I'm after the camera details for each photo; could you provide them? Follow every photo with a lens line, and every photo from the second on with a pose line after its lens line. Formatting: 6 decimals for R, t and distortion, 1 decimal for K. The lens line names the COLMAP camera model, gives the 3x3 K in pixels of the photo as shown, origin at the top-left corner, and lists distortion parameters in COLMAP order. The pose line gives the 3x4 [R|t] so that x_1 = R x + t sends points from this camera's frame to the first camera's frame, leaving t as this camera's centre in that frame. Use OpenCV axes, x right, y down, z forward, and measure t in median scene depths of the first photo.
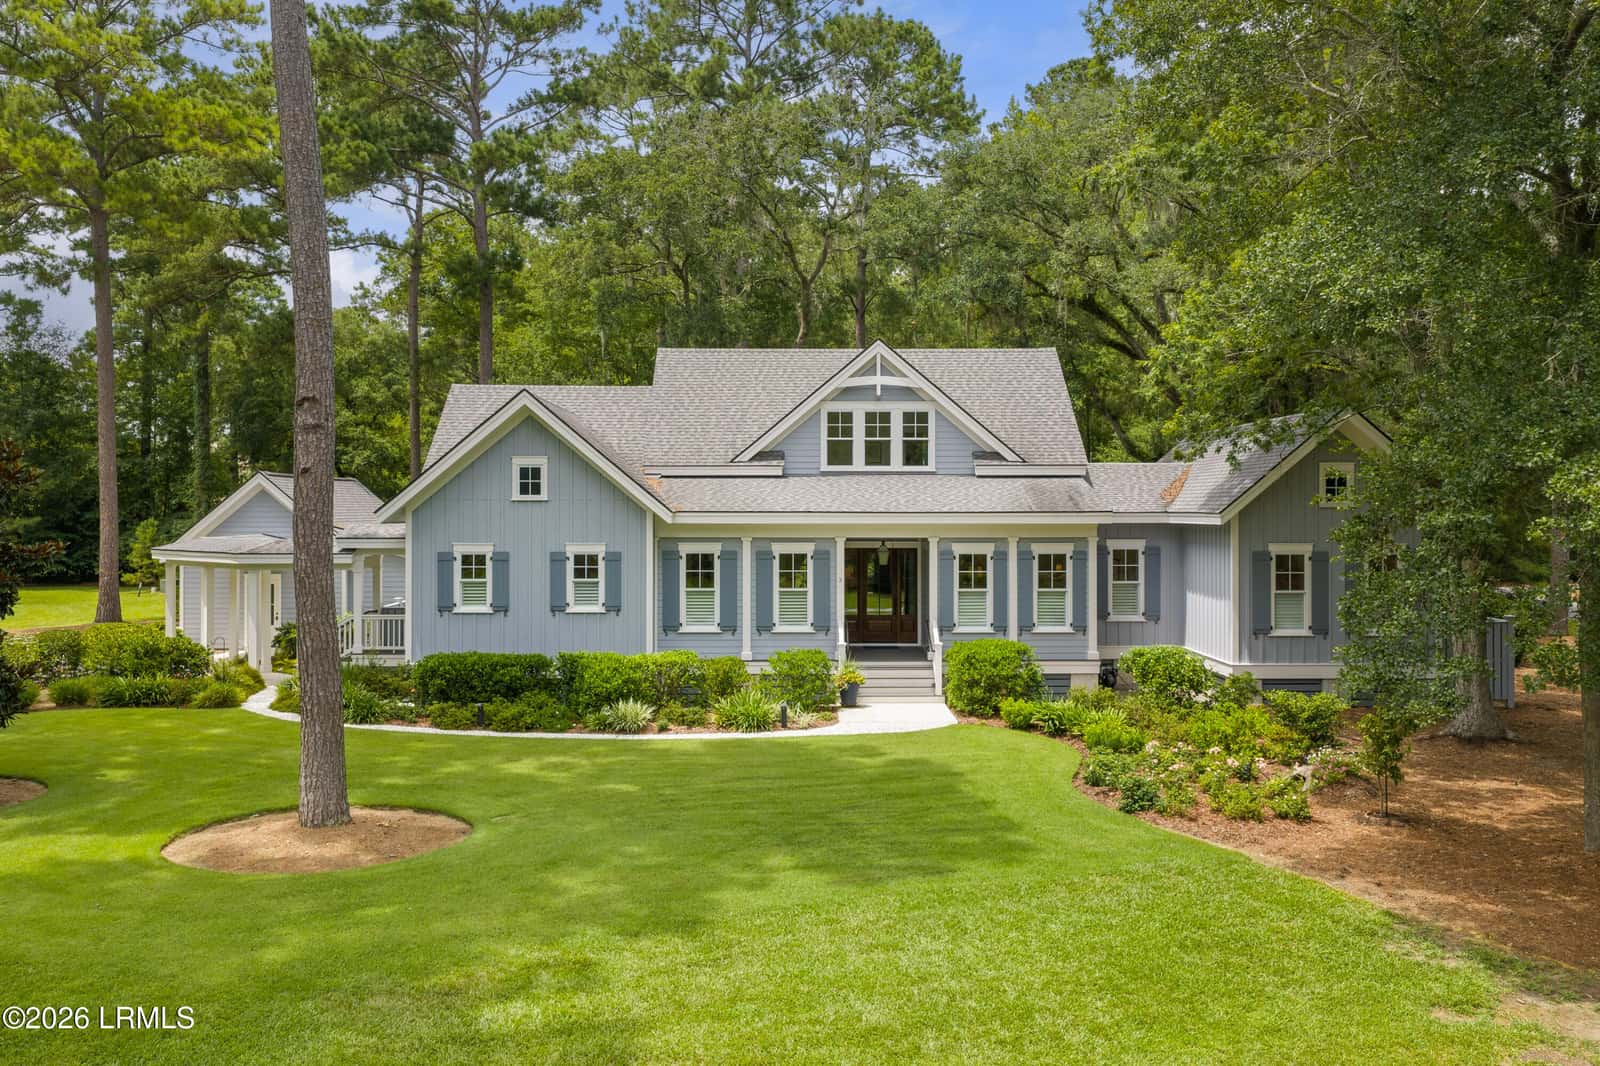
lens RADIAL K [[1292.3, 0, 800.0], [0, 1292.3, 533.0], [0, 0, 1]] dist [0.047444, -0.096527]
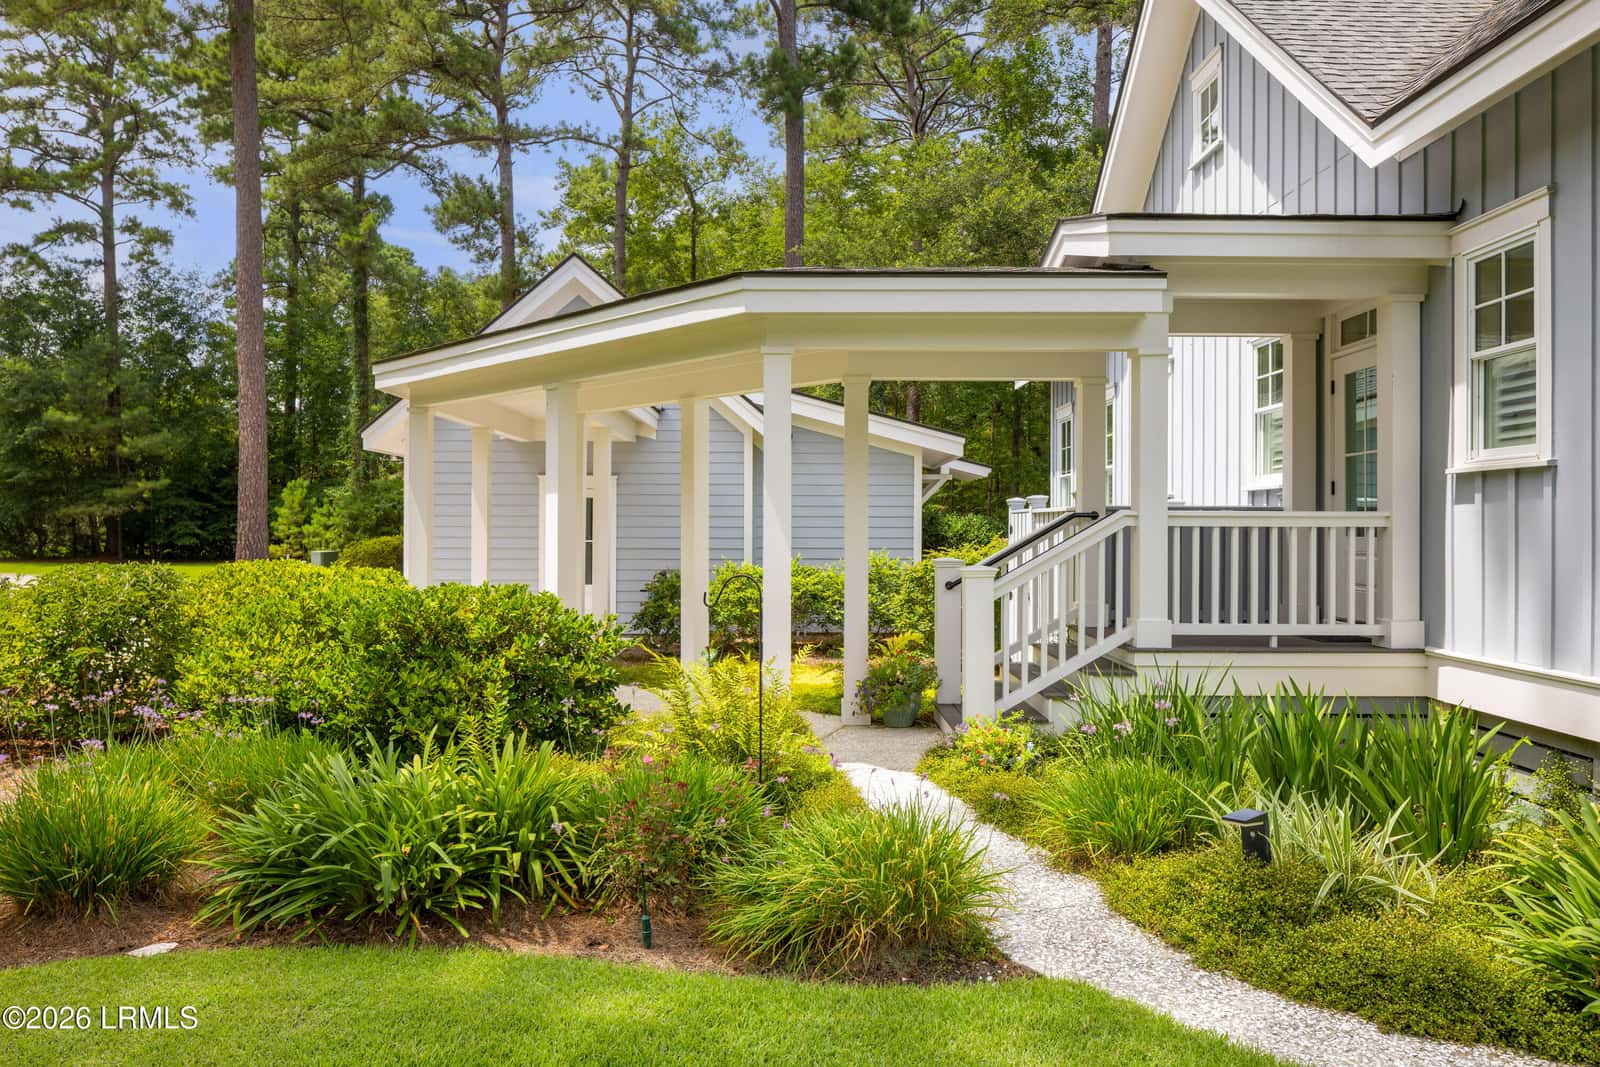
lens RADIAL K [[1126.3, 0, 800.0], [0, 1126.3, 533.5], [0, 0, 1]] dist [-0.001628, 0.000714]
pose [[0.999479, 0.001601, -0.032230, -0.431096], [-0.001760, 0.999986, -0.004915, 0.073750], [0.032222, 0.004970, 0.999468, 0.802103]]
